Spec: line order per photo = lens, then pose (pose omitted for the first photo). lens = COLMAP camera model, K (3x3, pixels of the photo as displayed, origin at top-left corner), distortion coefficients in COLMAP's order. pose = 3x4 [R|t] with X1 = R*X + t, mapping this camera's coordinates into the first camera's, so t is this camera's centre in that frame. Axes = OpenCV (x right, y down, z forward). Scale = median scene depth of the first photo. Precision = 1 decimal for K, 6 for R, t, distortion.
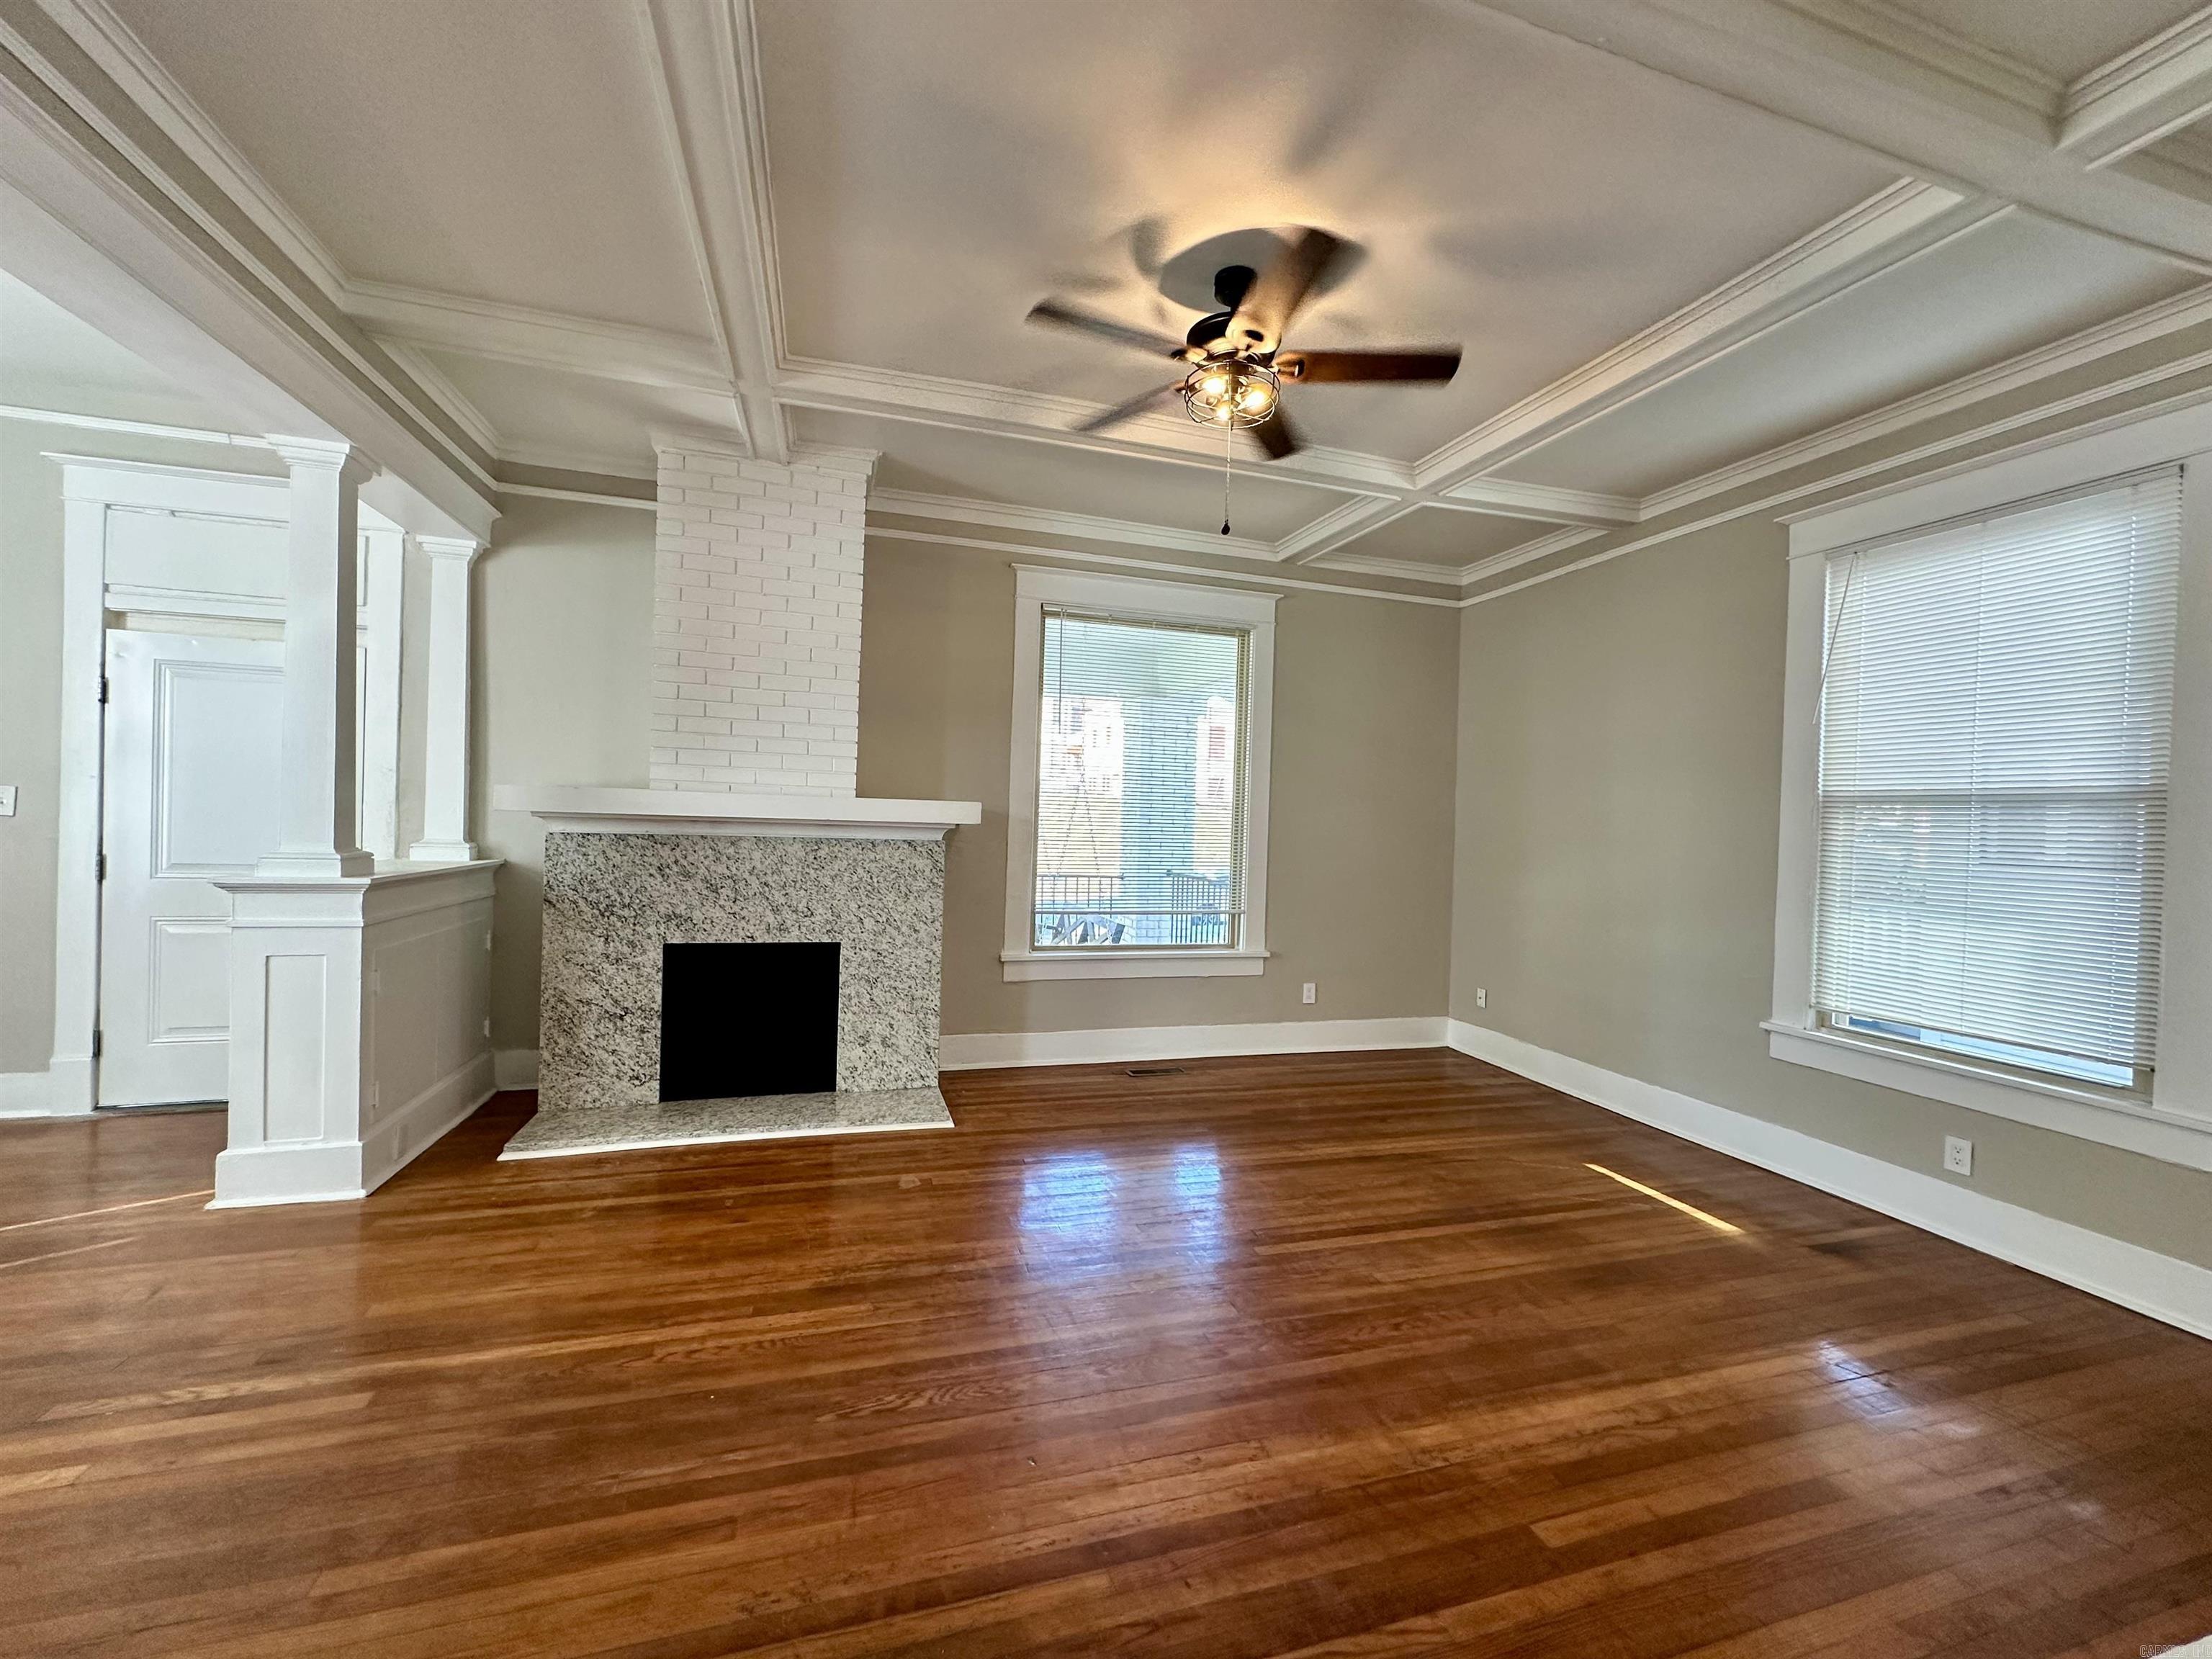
lens RADIAL K [[886.0, 0, 1105.3], [0, 886.0, 829.3], [0, 0, 1]] dist [-0.003044, 0.000815]
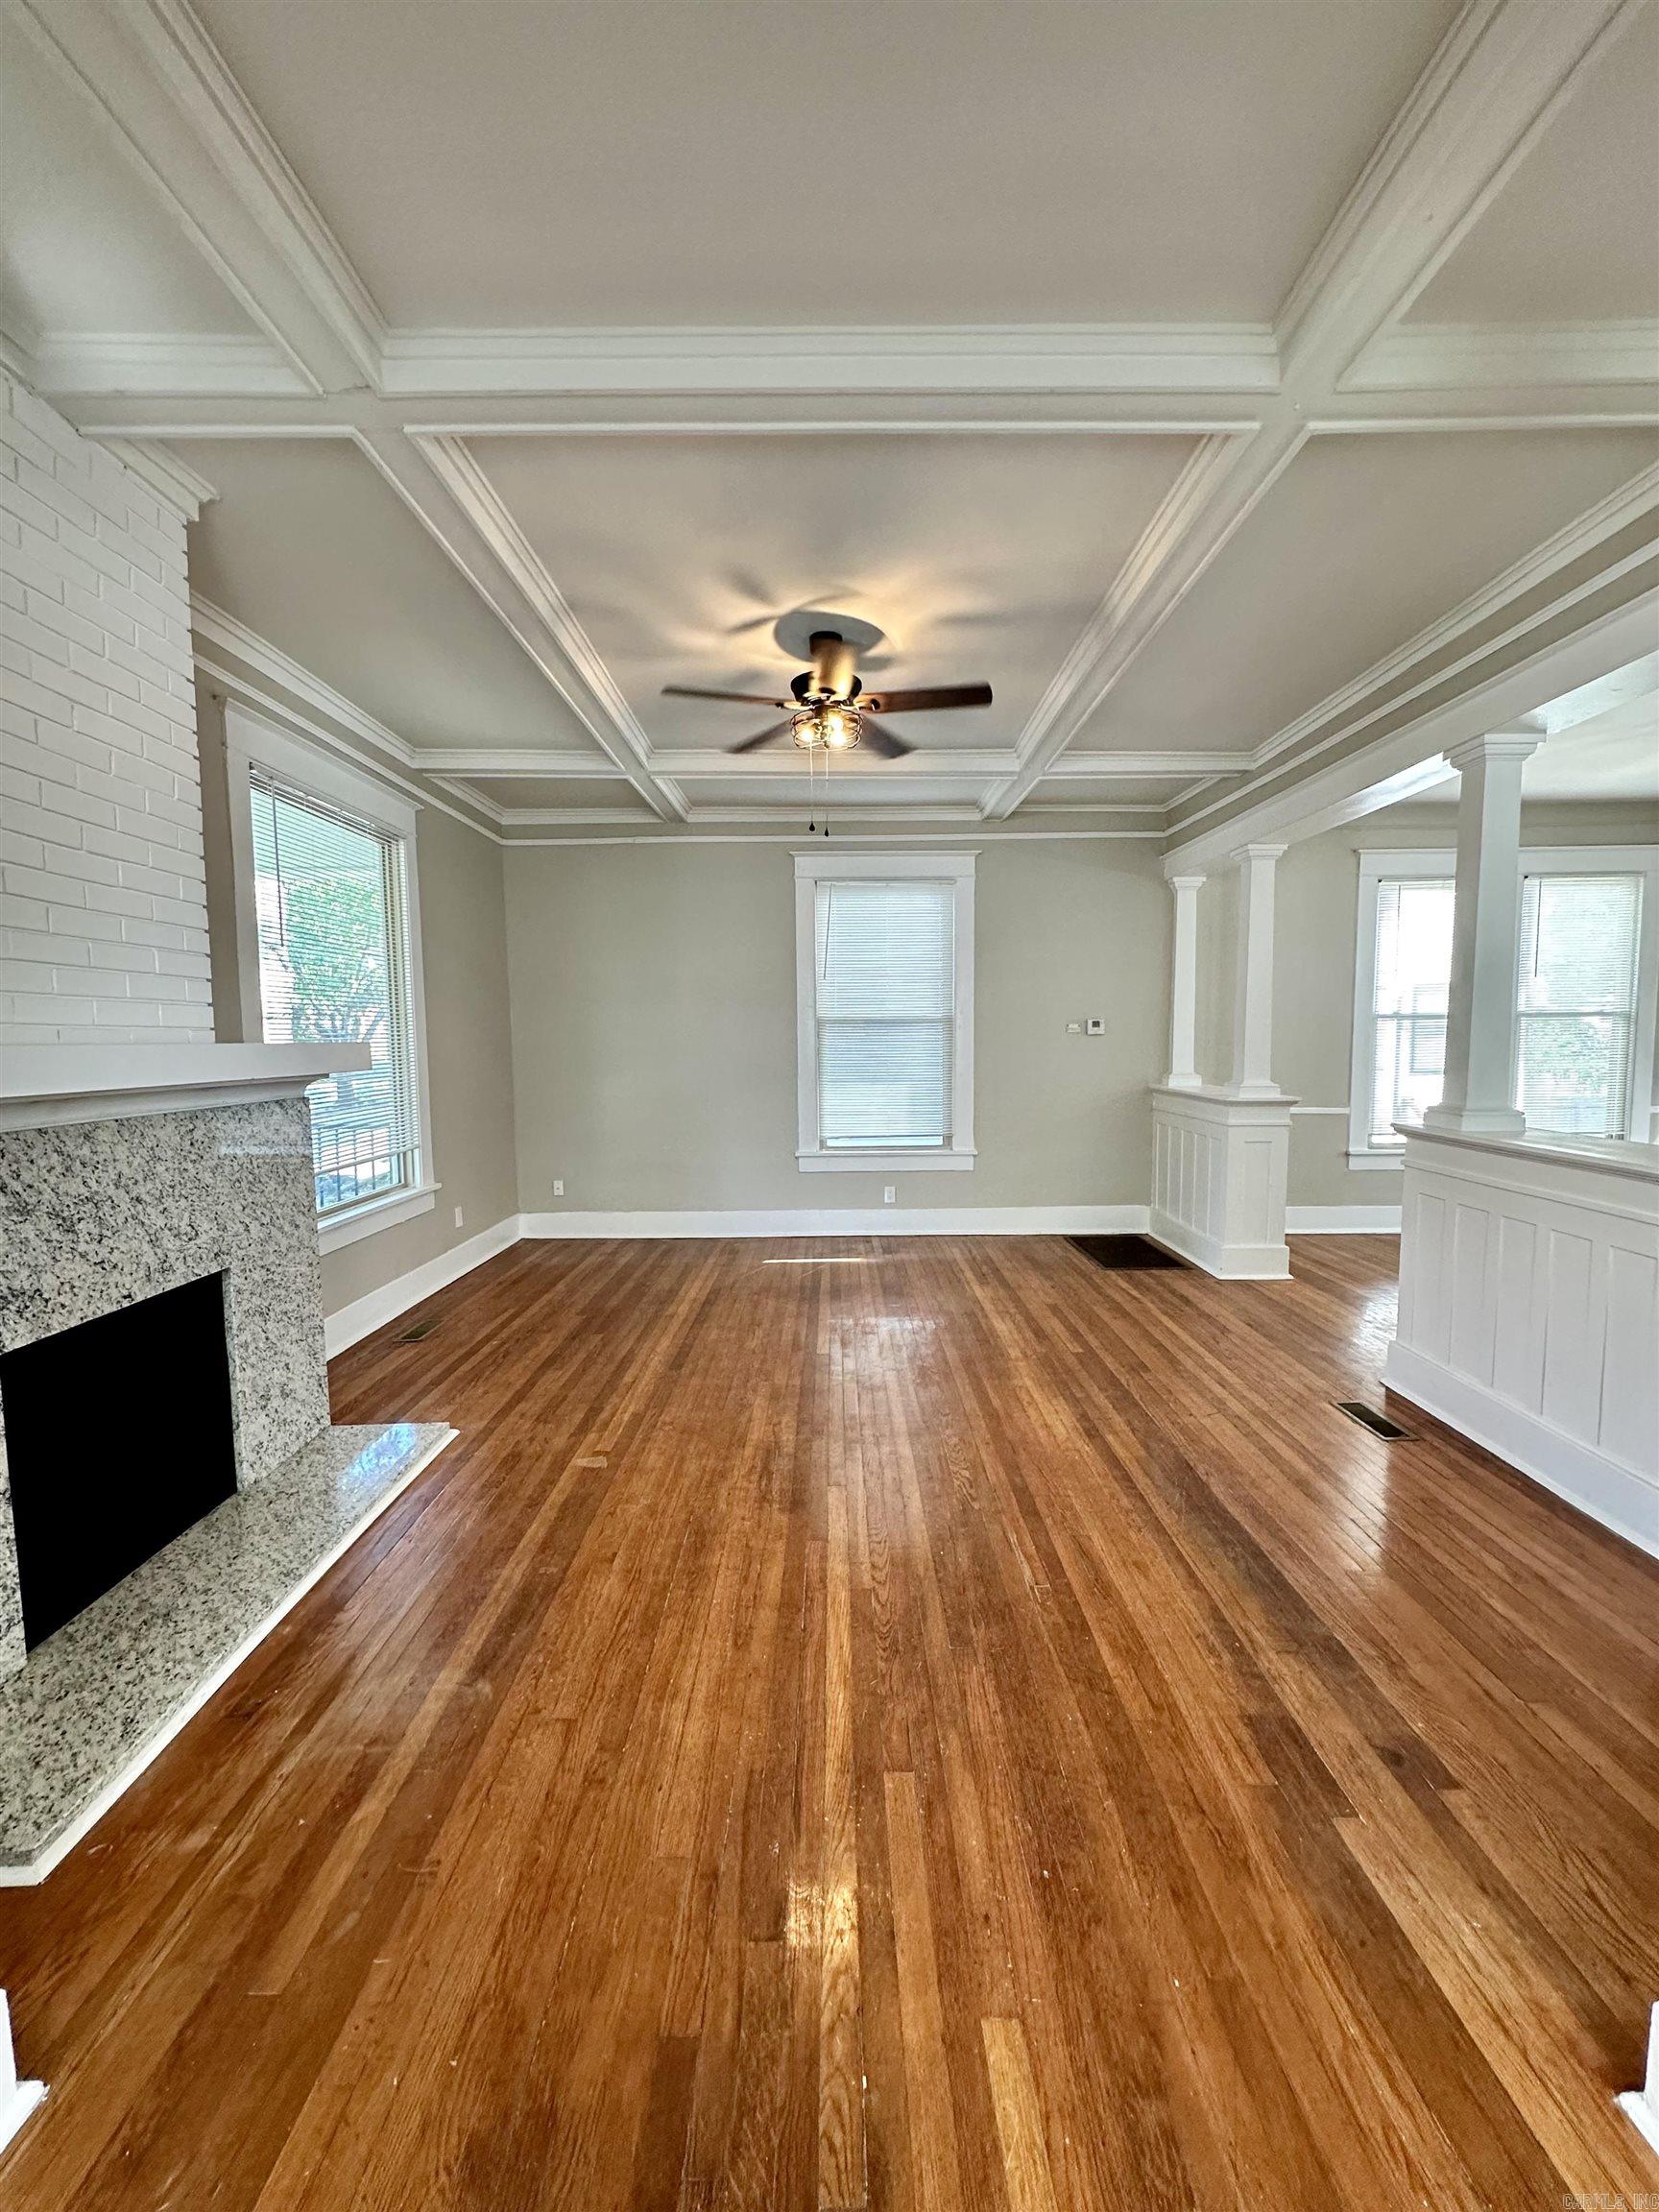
lens RADIAL K [[886.0, 0, 829.5], [0, 886.0, 1106.0], [0, 0, 1]] dist [-0.003044, 0.000815]
pose [[0.297704, -0.109437, 0.948365, -0.823587], [0.030215, 0.993990, 0.105217, -0.047773], [-0.954180, -0.002668, 0.299221, 0.416028]]
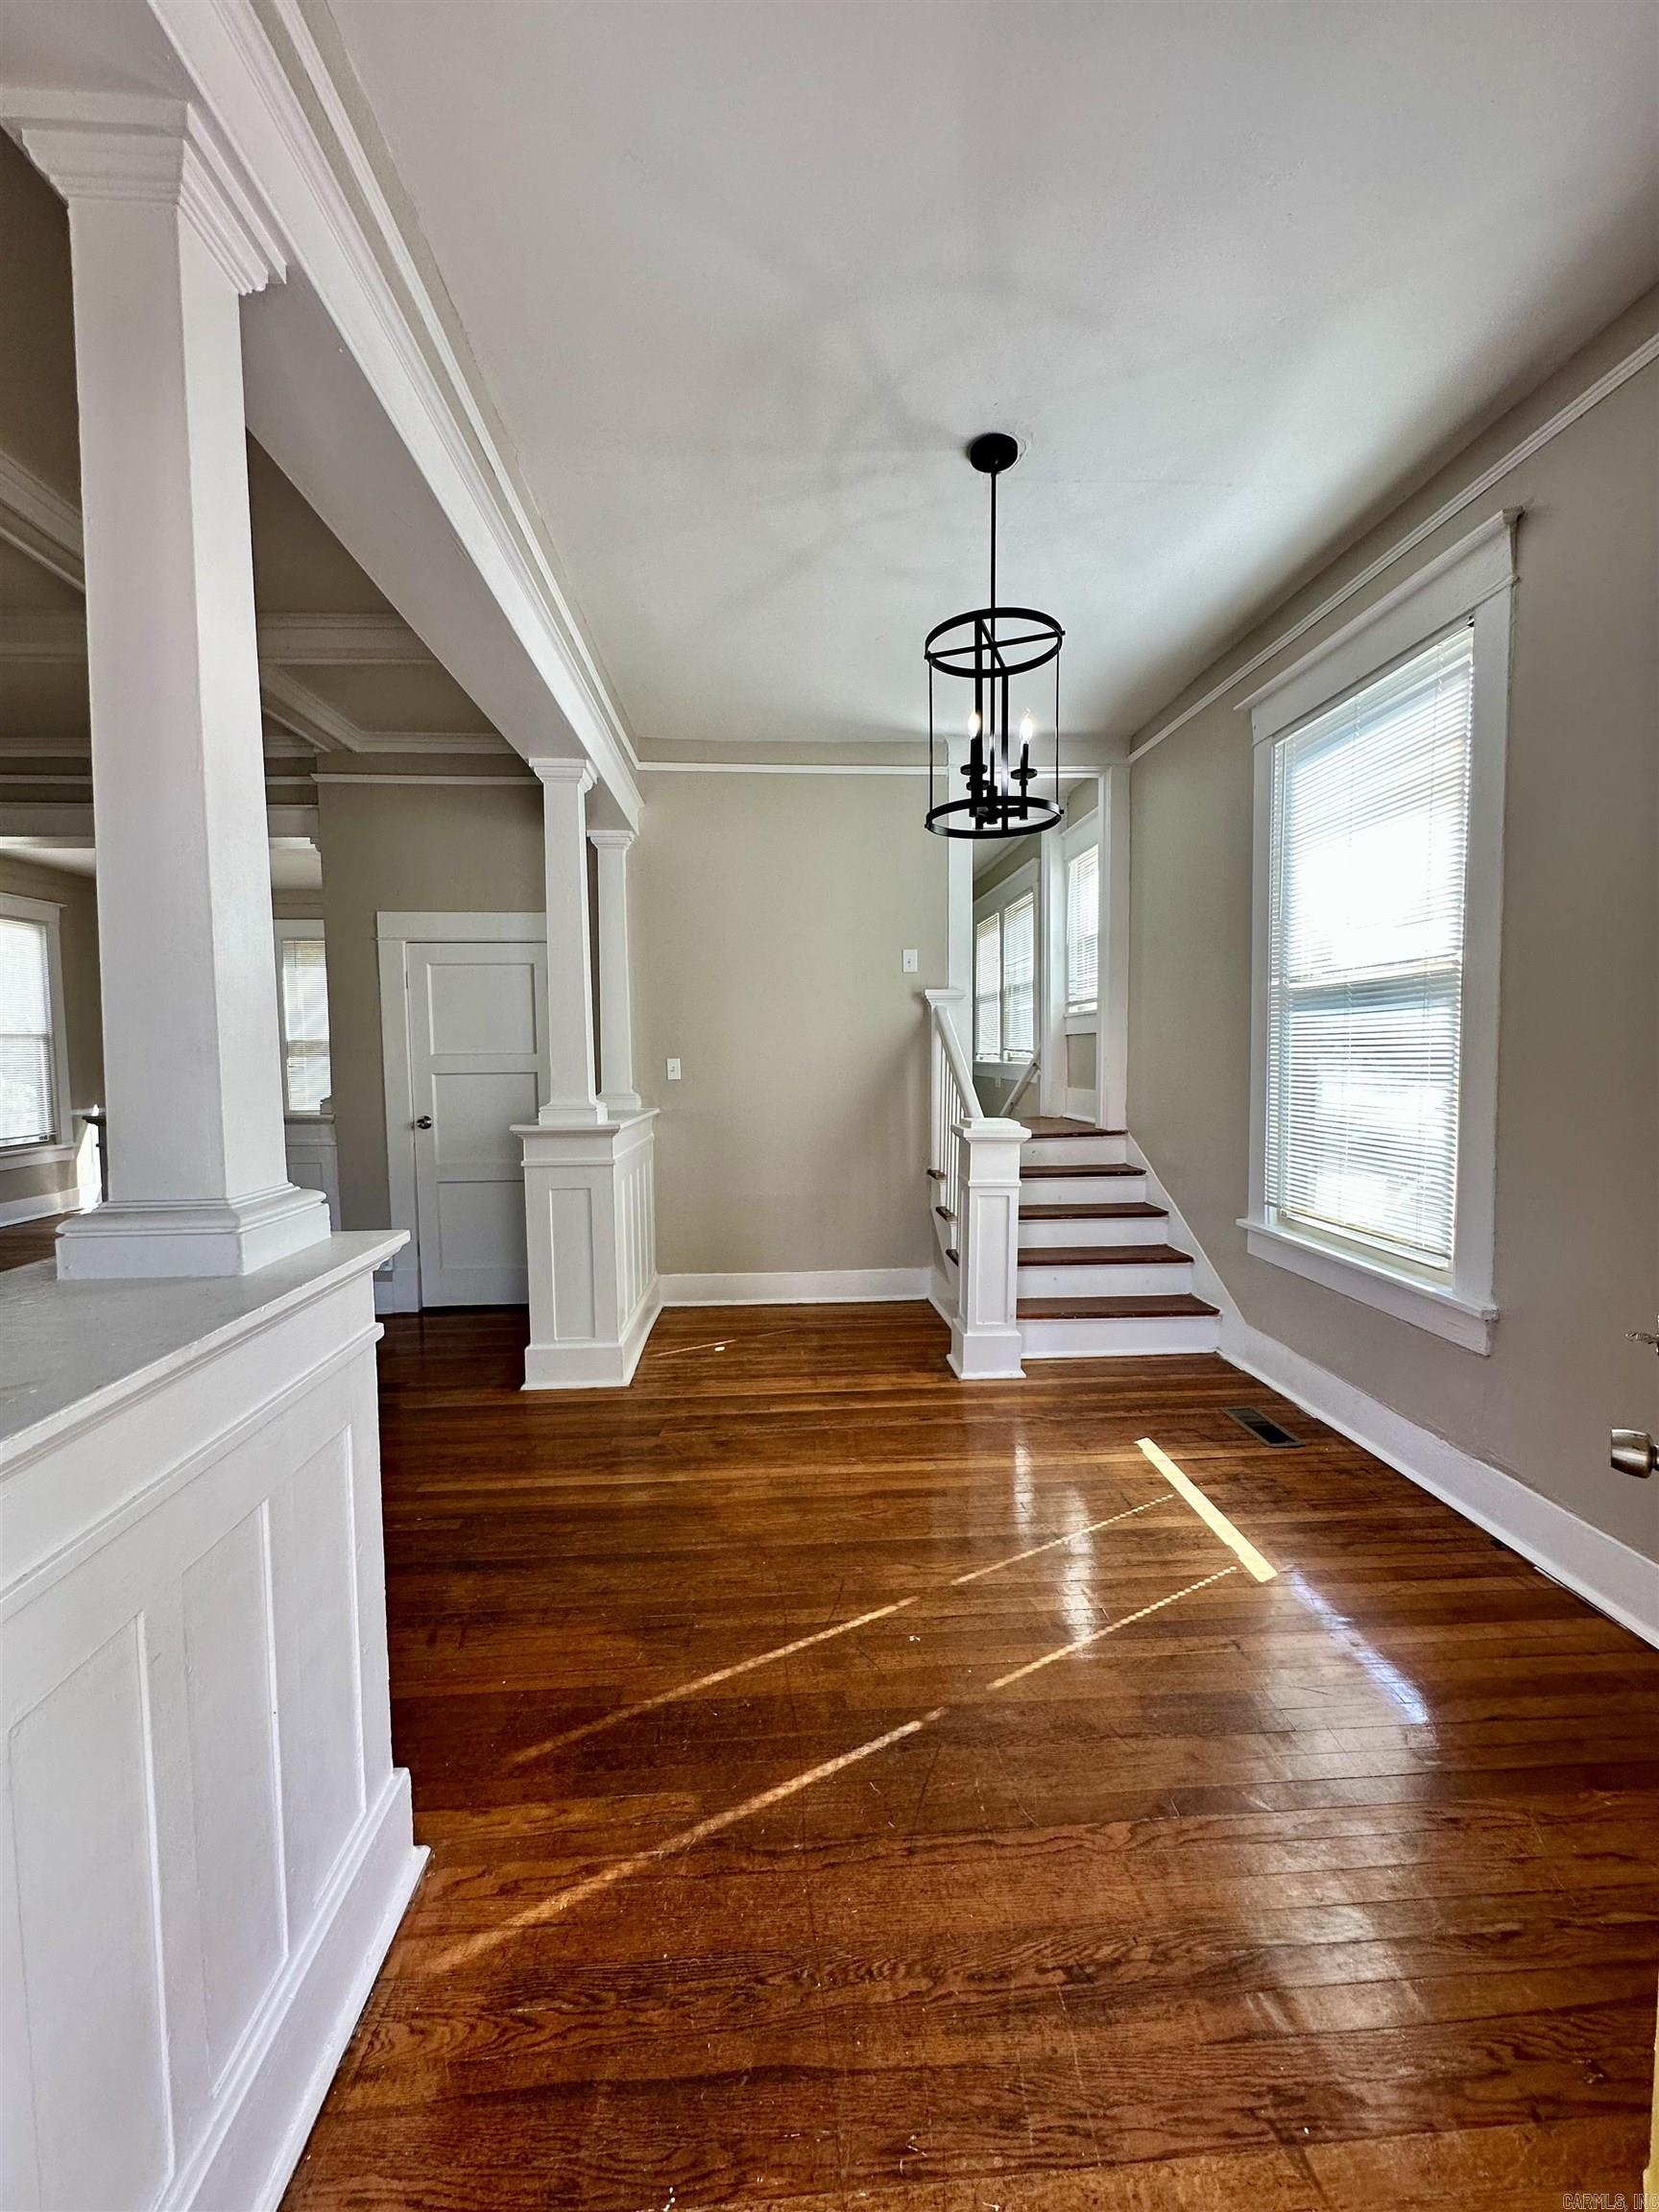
lens RADIAL K [[886.0, 0, 829.5], [0, 886.0, 1106.0], [0, 0, 1]] dist [-0.003044, 0.000815]
pose [[-0.973823, -0.038503, 0.224025, -1.003674], [-0.020260, 0.996329, 0.083169, -0.046938], [-0.226405, 0.076453, -0.971028, 1.056842]]
